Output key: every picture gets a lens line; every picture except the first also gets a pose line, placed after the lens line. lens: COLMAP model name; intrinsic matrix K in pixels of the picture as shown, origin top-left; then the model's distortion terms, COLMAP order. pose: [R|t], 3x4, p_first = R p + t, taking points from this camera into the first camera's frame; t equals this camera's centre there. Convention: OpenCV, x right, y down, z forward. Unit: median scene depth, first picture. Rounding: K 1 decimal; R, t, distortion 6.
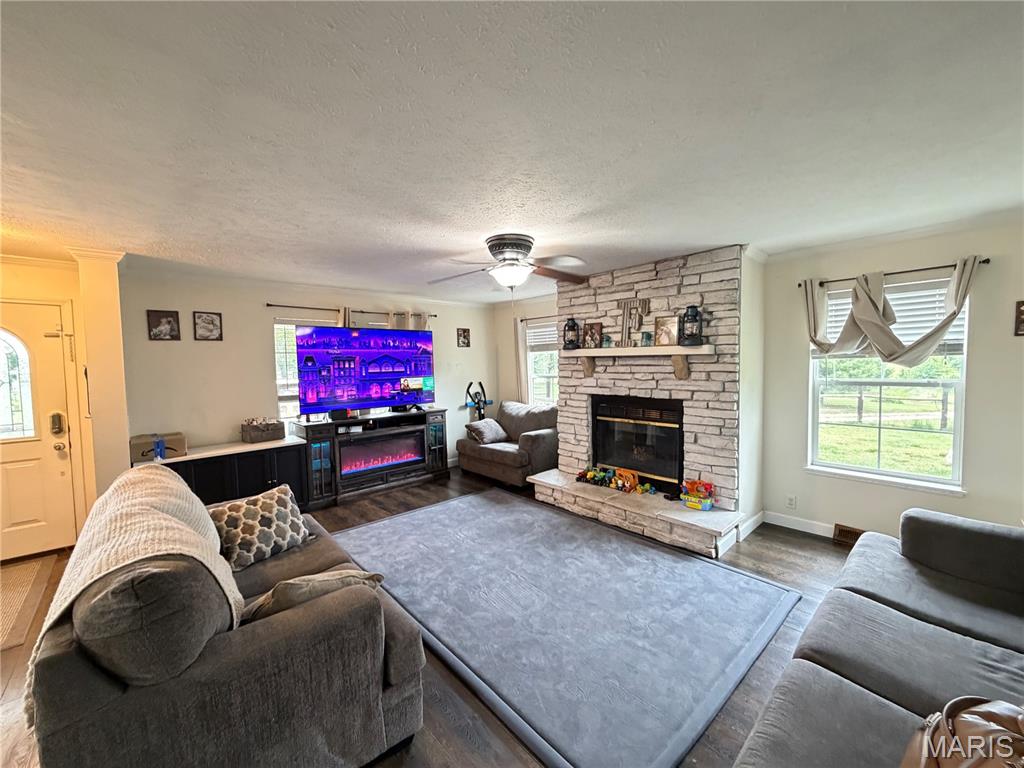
lens RADIAL K [[406.3, 0, 506.5], [0, 406.3, 388.2], [0, 0, 1]] dist [0.001539, -0.000346]
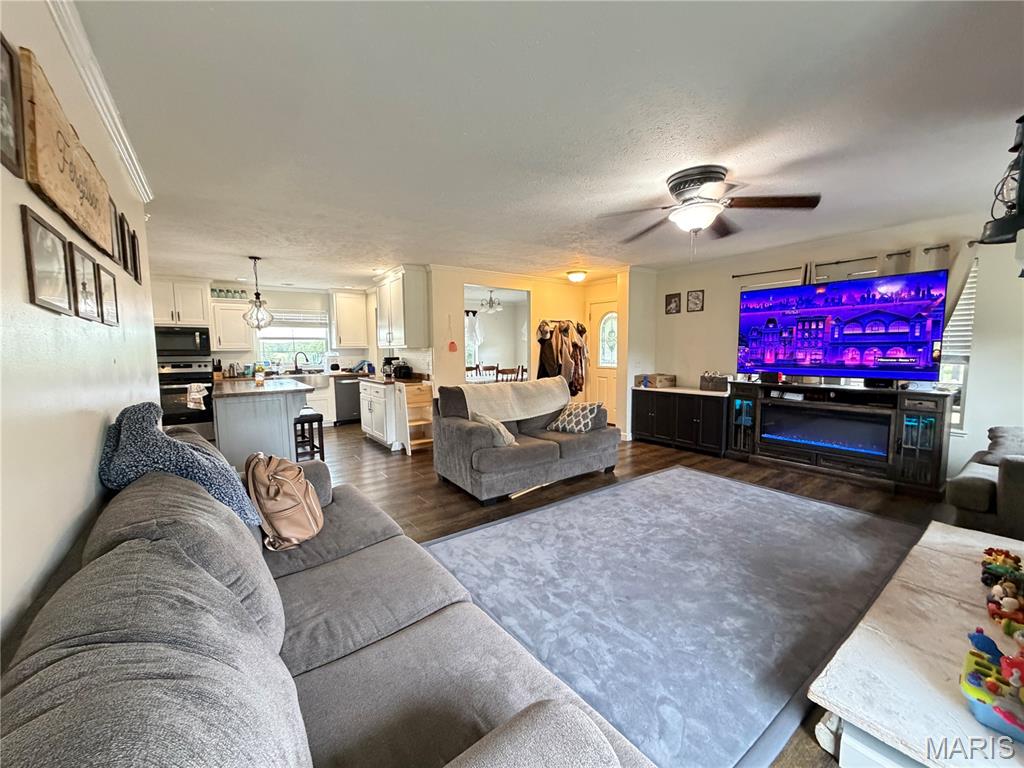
lens RADIAL K [[406.3, 0, 505.8], [0, 406.3, 378.8], [0, 0, 1]] dist [0.001539, -0.000346]
pose [[-0.108896, 0.098143, -0.989196, 0.679811], [-0.046755, 0.993507, 0.103718, -0.002861], [0.992953, 0.057544, -0.103601, 0.495502]]
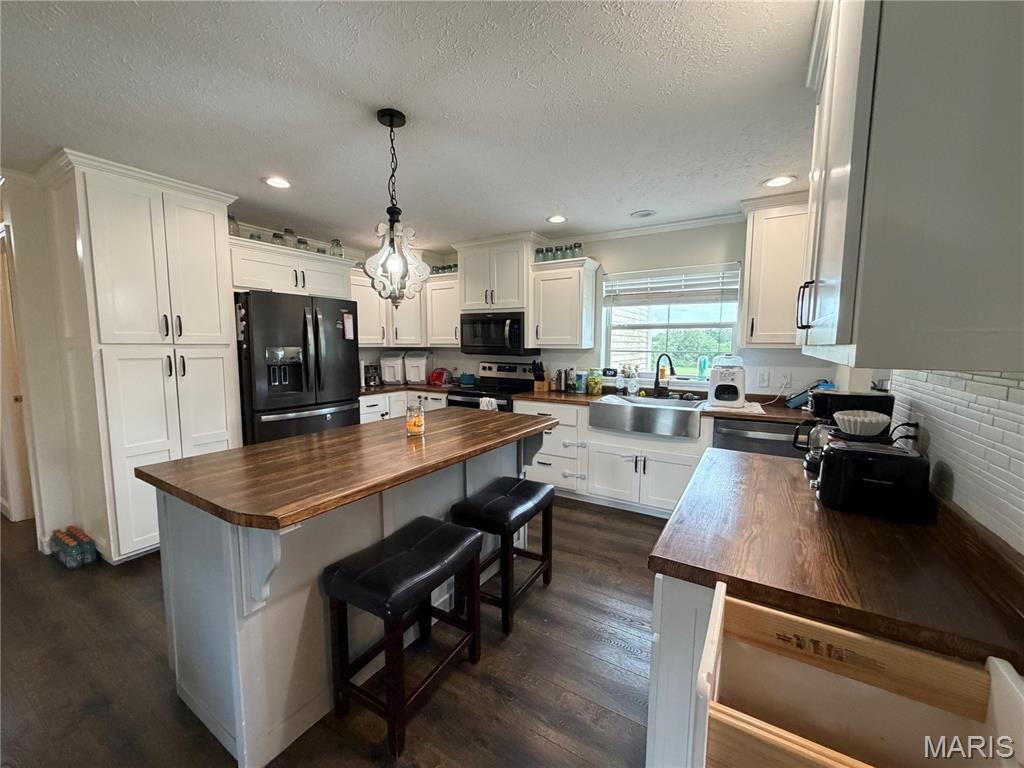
lens RADIAL K [[406.3, 0, 513.8], [0, 406.3, 385.9], [0, 0, 1]] dist [0.001539, -0.000346]
pose [[-0.959618, 0.047266, -0.277306, -0.368495], [0.000090, 0.985834, 0.167722, 0.027075], [0.281306, 0.160924, -0.946029, 0.175977]]
